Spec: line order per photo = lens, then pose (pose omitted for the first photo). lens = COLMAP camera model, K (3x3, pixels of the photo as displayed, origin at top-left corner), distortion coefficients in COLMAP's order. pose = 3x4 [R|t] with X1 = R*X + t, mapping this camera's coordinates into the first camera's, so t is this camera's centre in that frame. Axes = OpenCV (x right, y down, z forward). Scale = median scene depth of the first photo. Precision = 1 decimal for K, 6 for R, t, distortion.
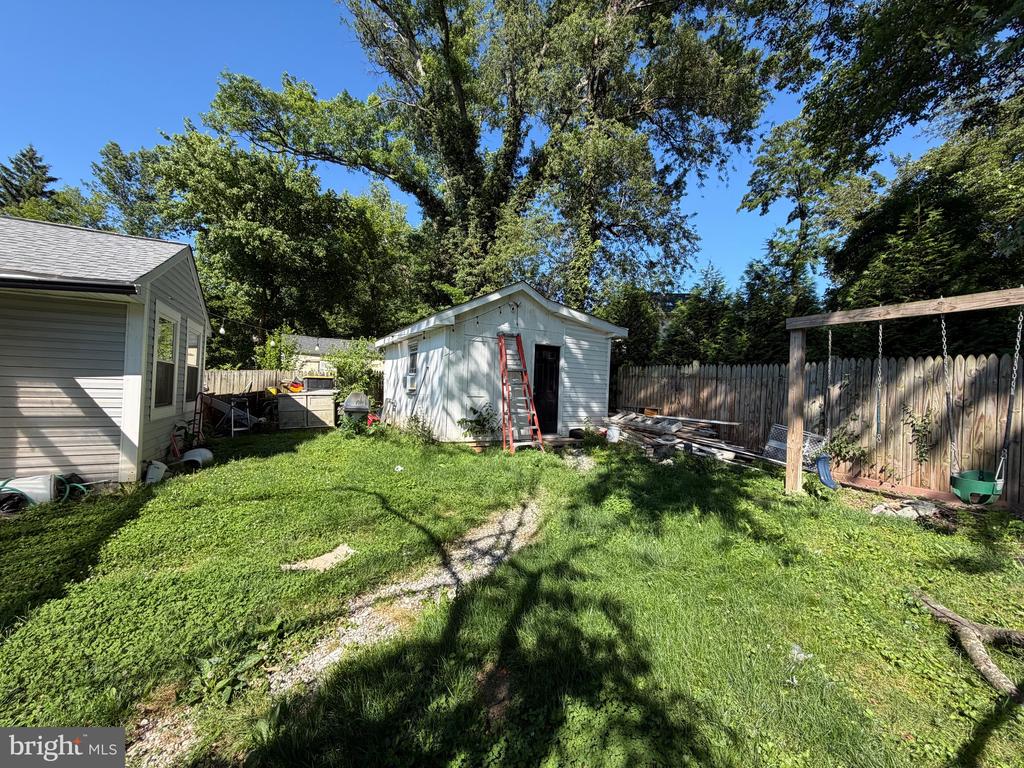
lens RADIAL K [[410.1, 0, 509.8], [0, 410.1, 381.0], [0, 0, 1]] dist [-0.001068, -0.000137]
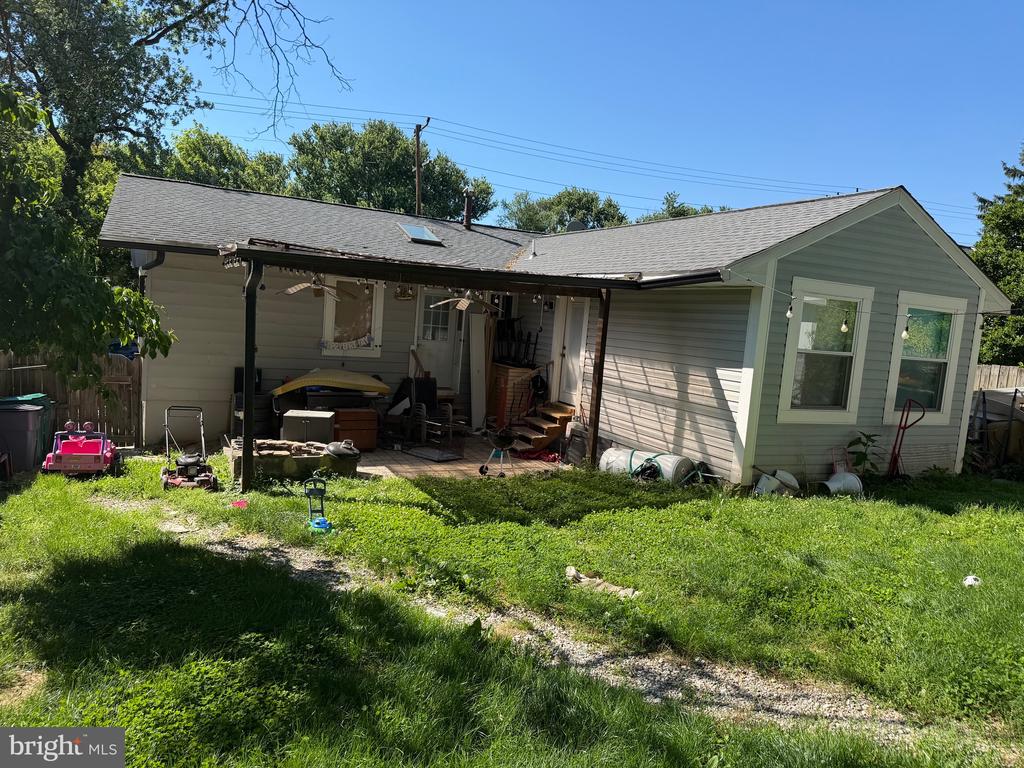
lens RADIAL K [[709.5, 0, 511.5], [0, 709.5, 388.5], [0, 0, 1]] dist [0.002059, -0.069576]
pose [[-0.044185, 0.065492, -0.996874, 0.763397], [-0.057016, 0.996057, 0.067965, -0.052417], [0.997395, 0.059841, -0.040276, 0.636229]]
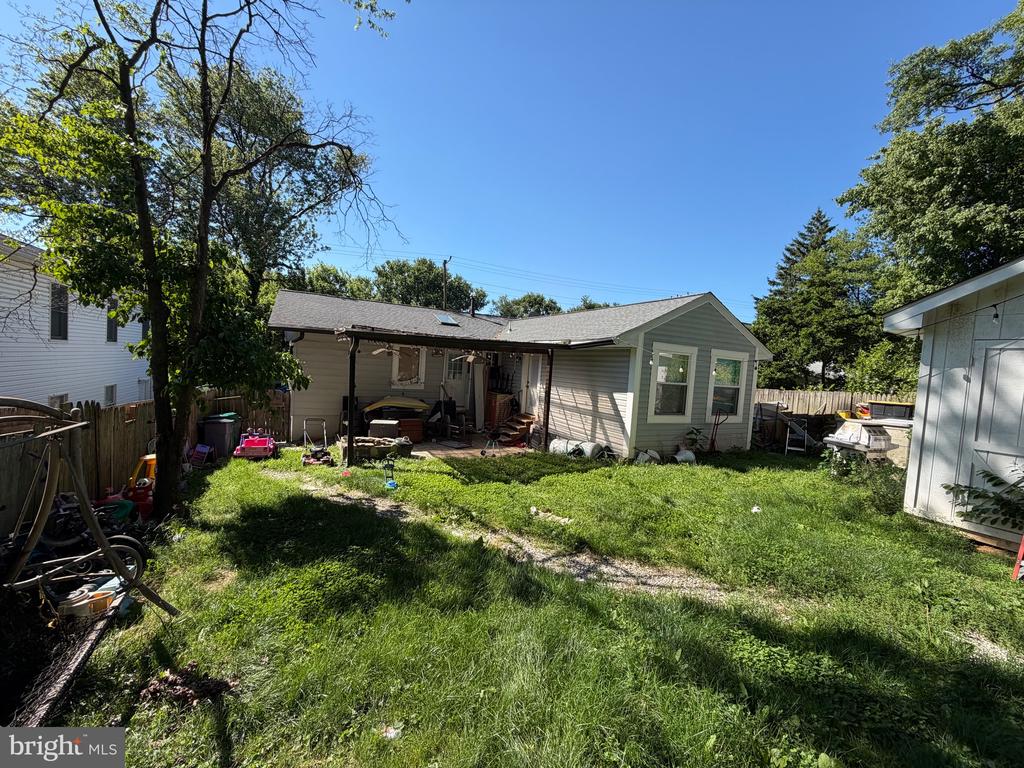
lens RADIAL K [[410.1, 0, 509.8], [0, 410.1, 381.0], [0, 0, 1]] dist [-0.001068, -0.000137]
pose [[-0.016234, 0.005666, -0.999852, 0.810700], [-0.044506, 0.998989, 0.006384, -0.056163], [0.998877, 0.044603, -0.015965, 0.638327]]
